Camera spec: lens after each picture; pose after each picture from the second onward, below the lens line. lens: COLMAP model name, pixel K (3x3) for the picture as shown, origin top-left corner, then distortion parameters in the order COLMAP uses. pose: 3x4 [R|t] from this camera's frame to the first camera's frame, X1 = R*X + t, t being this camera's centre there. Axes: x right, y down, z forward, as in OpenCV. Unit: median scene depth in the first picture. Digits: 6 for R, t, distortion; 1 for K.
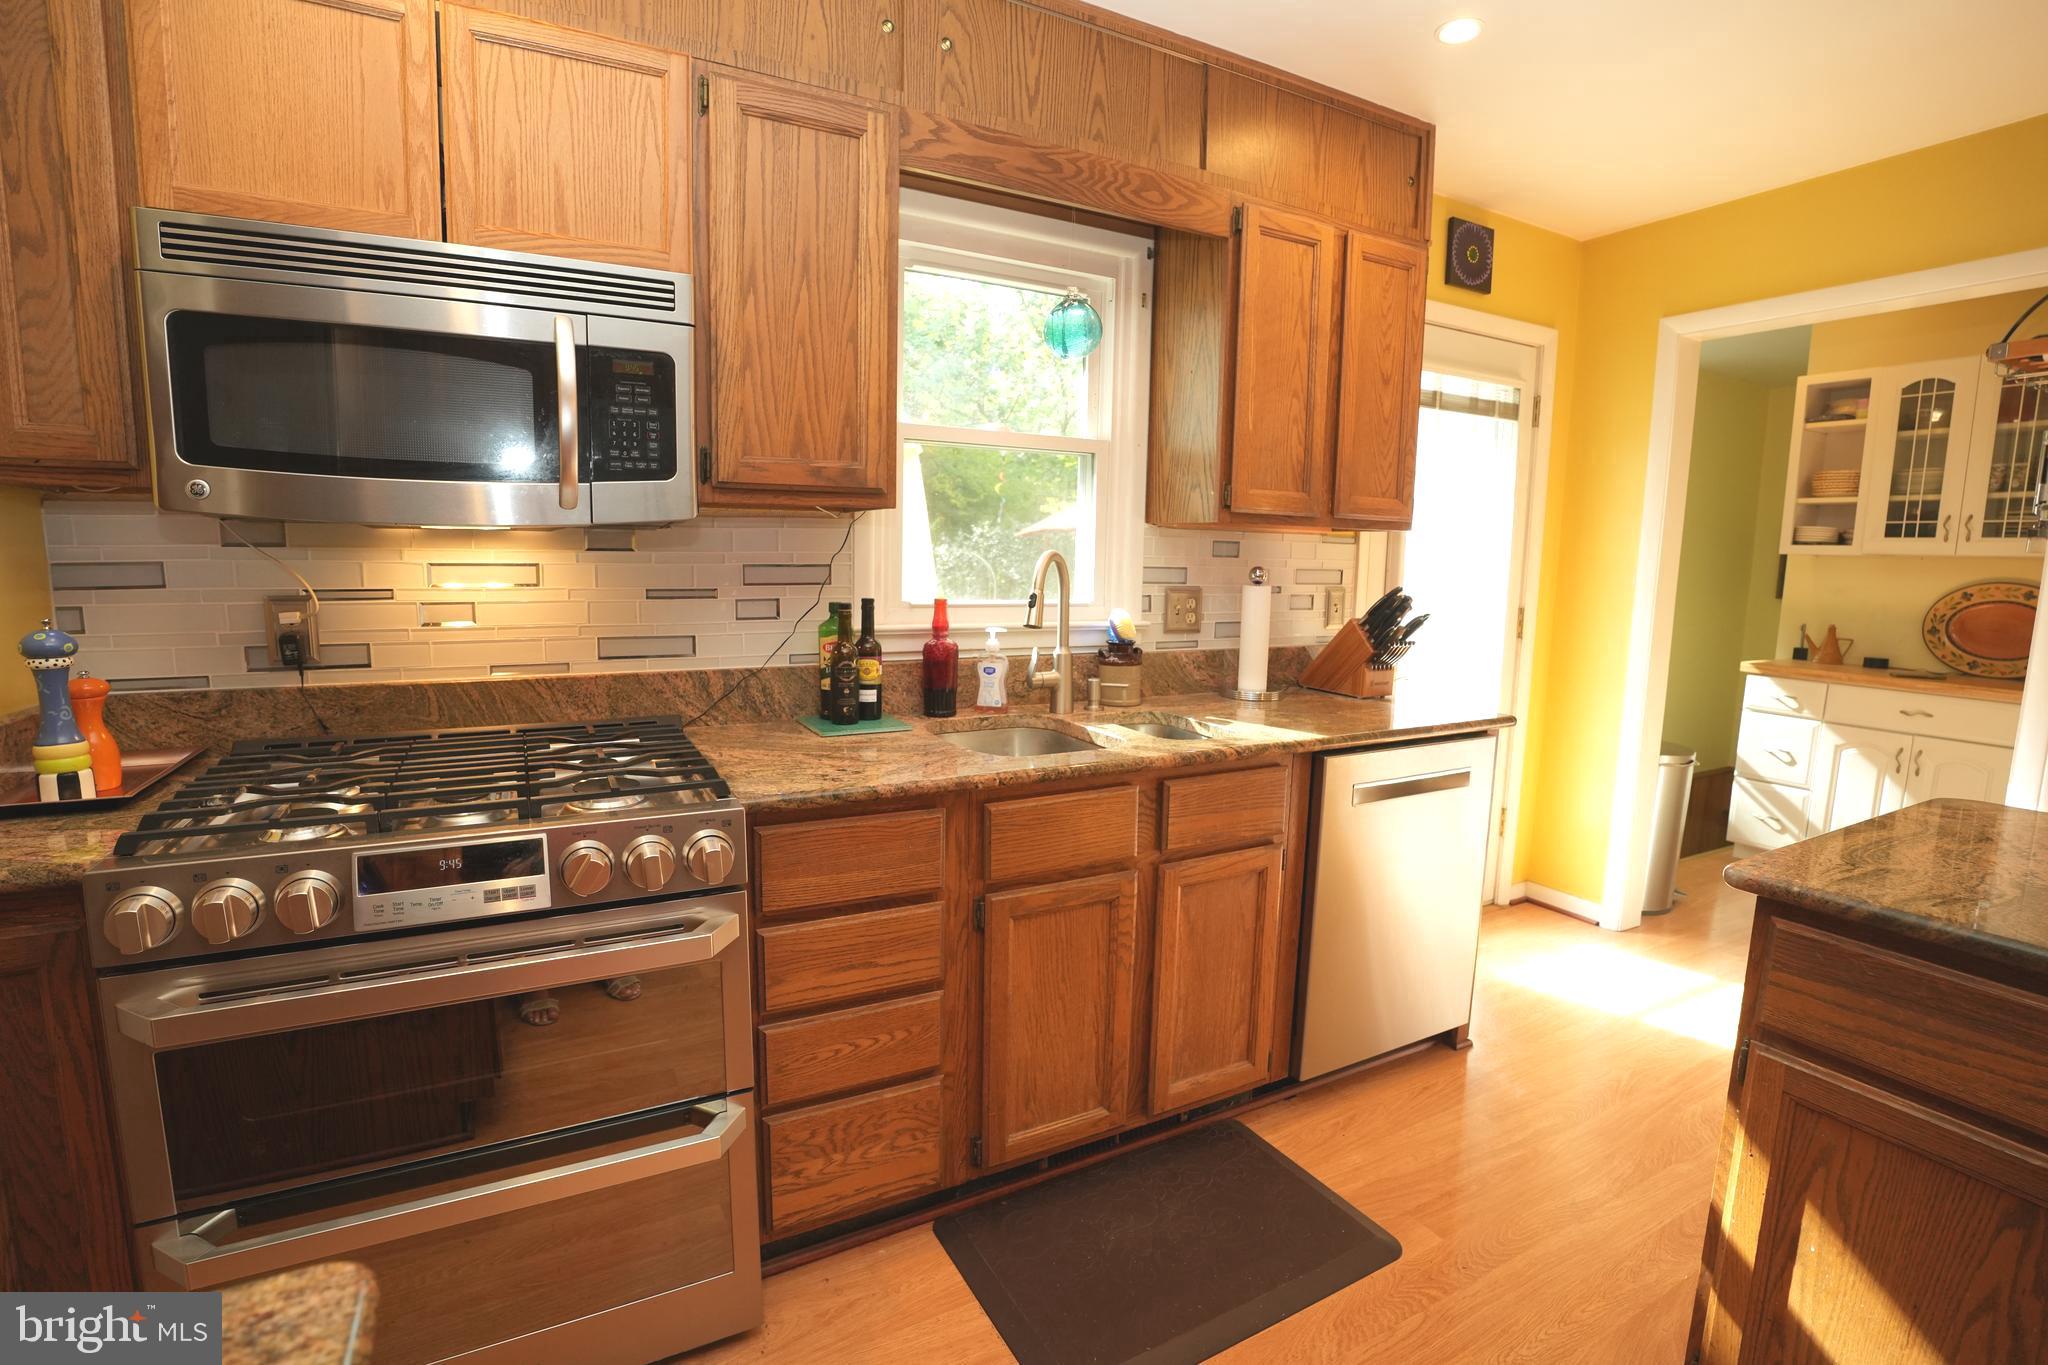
lens RADIAL K [[944.3, 0, 1018.7], [0, 944.3, 679.9], [0, 0, 1]] dist [-0.070926, 0.020723]
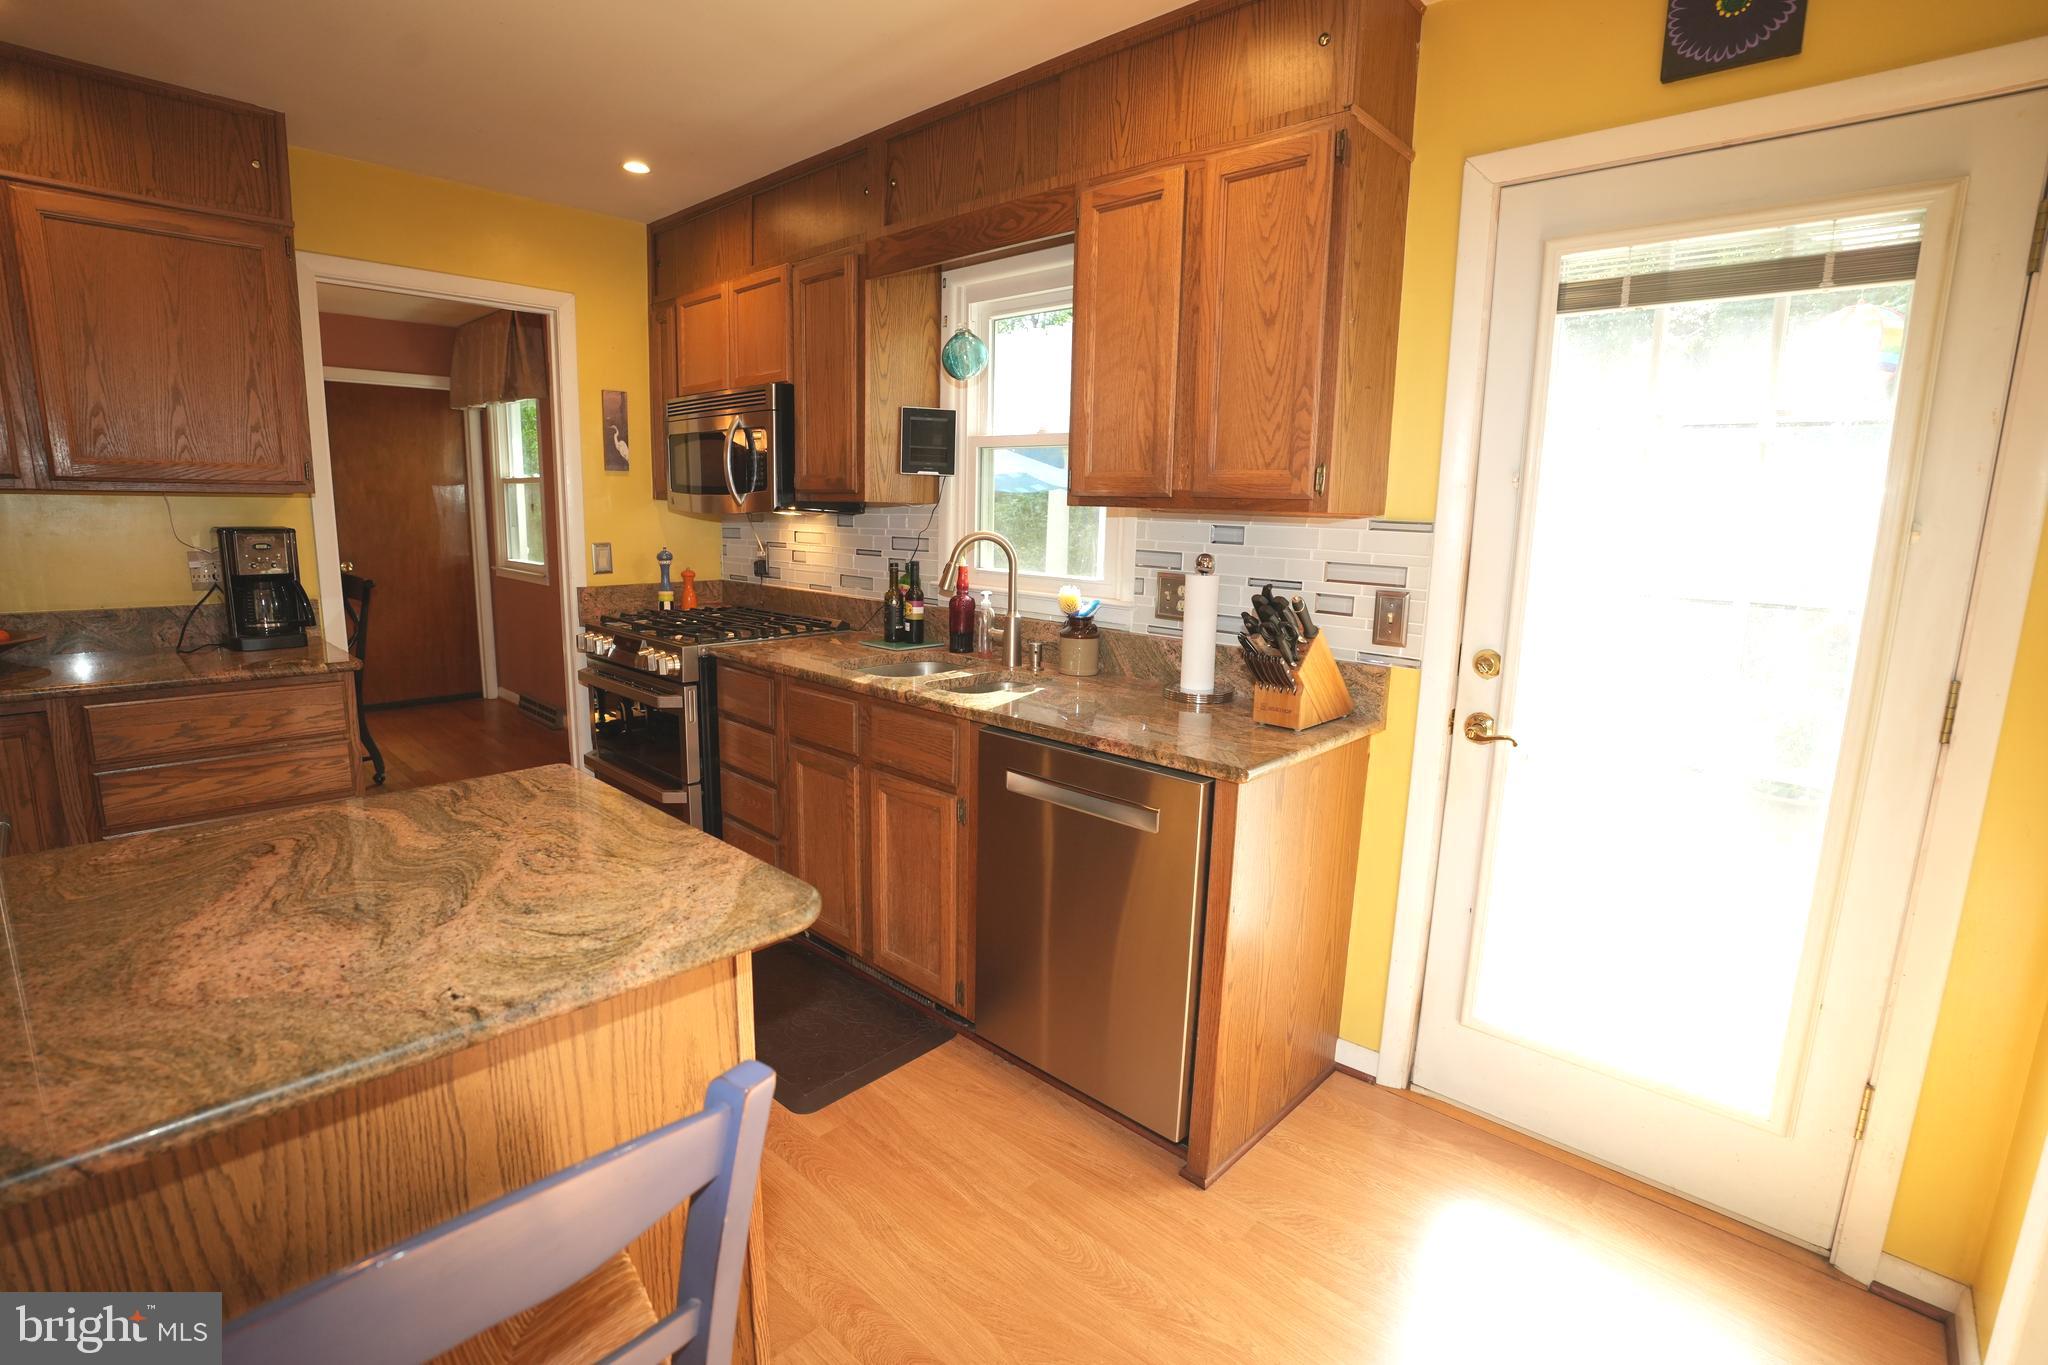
lens RADIAL K [[944.3, 0, 1018.7], [0, 944.3, 679.9], [0, 0, 1]] dist [-0.070926, 0.020723]
pose [[0.322245, 0.159195, -0.933175, 1.191697], [-0.143793, 0.982552, 0.117963, -0.092475], [0.935672, 0.096171, 0.339514, 0.606547]]
